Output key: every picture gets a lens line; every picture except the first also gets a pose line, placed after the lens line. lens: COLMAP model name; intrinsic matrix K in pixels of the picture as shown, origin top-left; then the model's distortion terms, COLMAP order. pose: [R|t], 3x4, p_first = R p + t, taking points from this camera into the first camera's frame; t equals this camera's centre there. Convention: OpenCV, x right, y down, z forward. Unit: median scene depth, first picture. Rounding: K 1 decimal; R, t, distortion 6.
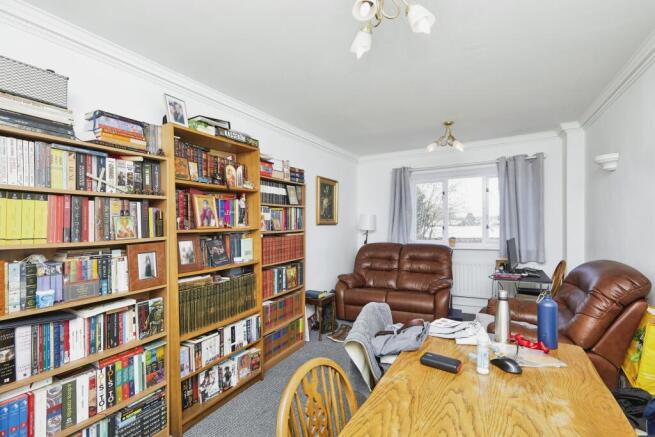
lens RADIAL K [[289.7, 0, 327.5], [0, 289.7, 218.5], [0, 0, 1]] dist [-0.003412, -0.000333]
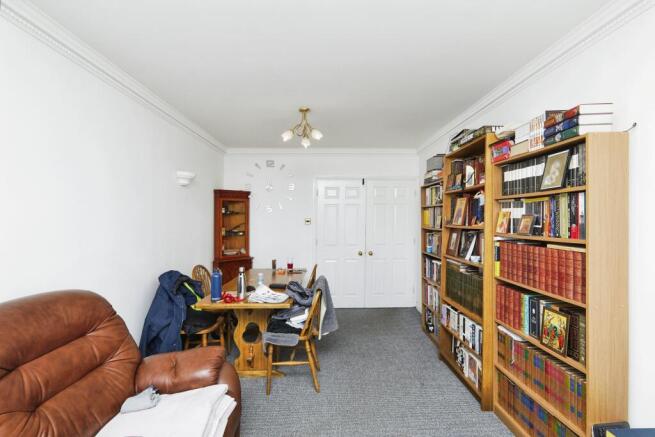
lens RADIAL K [[289.7, 0, 327.5], [0, 289.7, 218.5], [0, 0, 1]] dist [-0.003412, -0.000333]
pose [[-0.854589, -0.006293, -0.519267, 0.500734], [-0.005883, 0.999980, -0.002436, 0.008695], [0.519272, 0.000973, -0.854608, 1.247222]]
